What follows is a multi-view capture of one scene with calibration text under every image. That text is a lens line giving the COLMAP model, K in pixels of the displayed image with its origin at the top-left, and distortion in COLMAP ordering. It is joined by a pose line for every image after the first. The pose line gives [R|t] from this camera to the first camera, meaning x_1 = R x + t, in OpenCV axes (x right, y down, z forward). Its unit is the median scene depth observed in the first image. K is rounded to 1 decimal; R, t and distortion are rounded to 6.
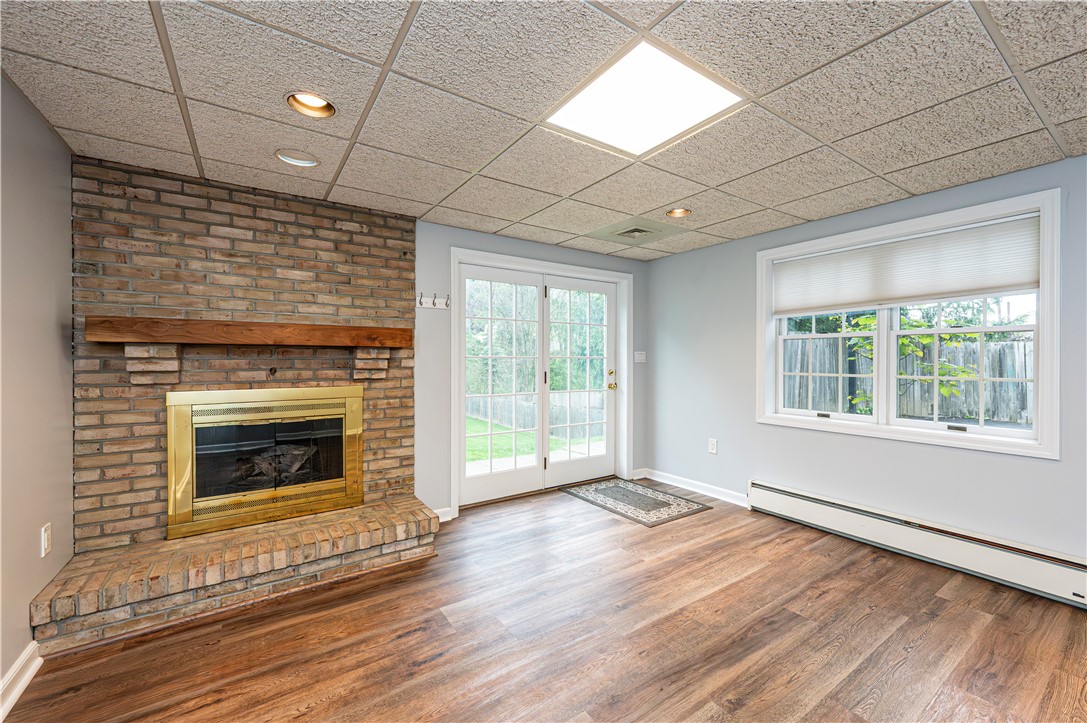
lens RADIAL K [[428.8, 0, 542.3], [0, 428.8, 357.3], [0, 0, 1]] dist [-0.000494, 0.000044]
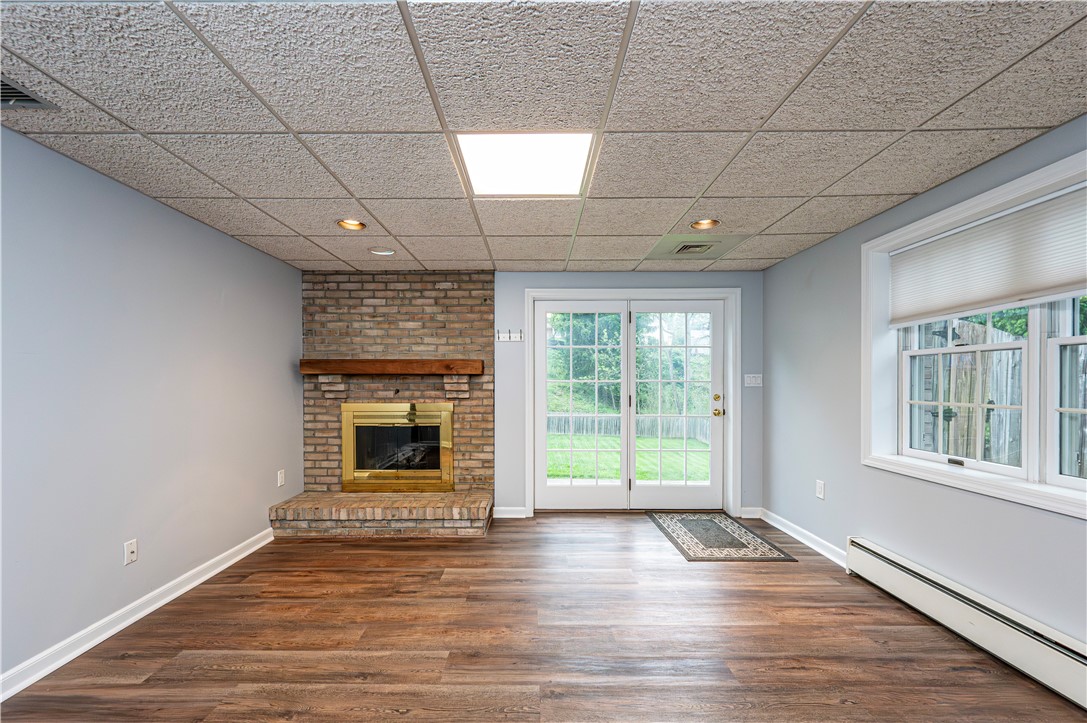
lens RADIAL K [[428.2, 0, 536.7], [0, 428.2, 383.2], [0, 0, 1]] dist [0.000669, -0.000094]
pose [[0.830543, -0.001557, -0.556953, 0.594357], [0.003170, 0.999993, 0.001931, 0.002440], [0.556946, -0.003369, 0.830542, 0.035986]]
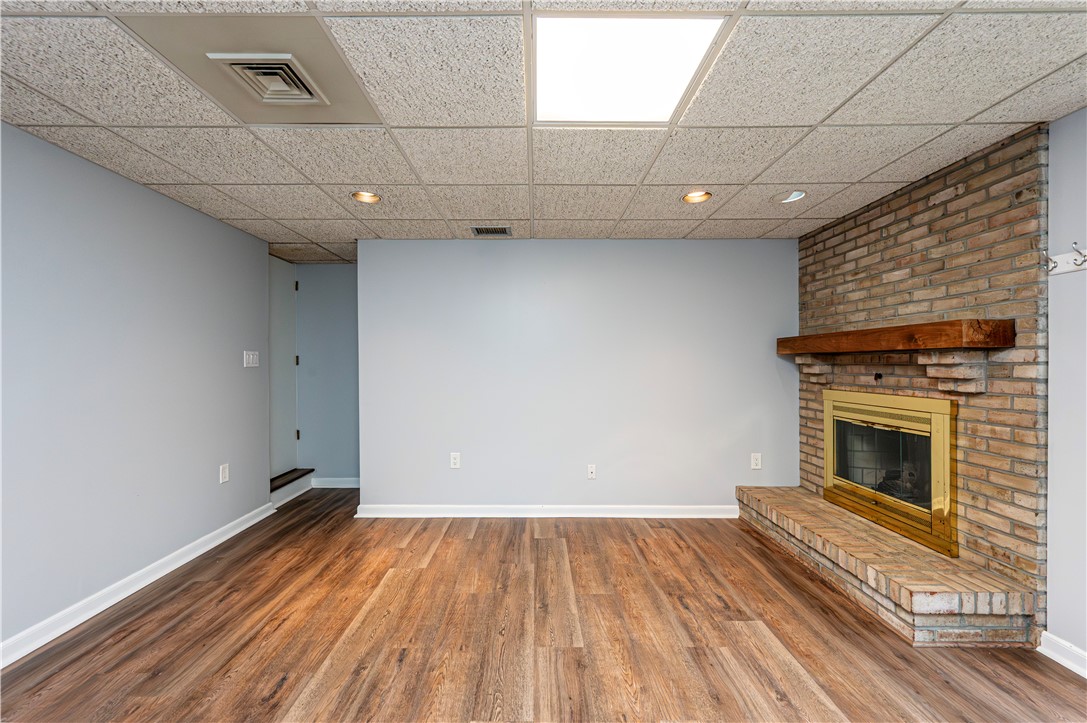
lens RADIAL K [[455.6, 0, 531.3], [0, 455.6, 366.2], [0, 0, 1]] dist [0.000438, 0.000017]
pose [[-0.565007, 0.003291, -0.825080, 0.722209], [0.002591, 0.999994, 0.002214, 0.002783], [0.825082, -0.000887, -0.565012, 0.918886]]
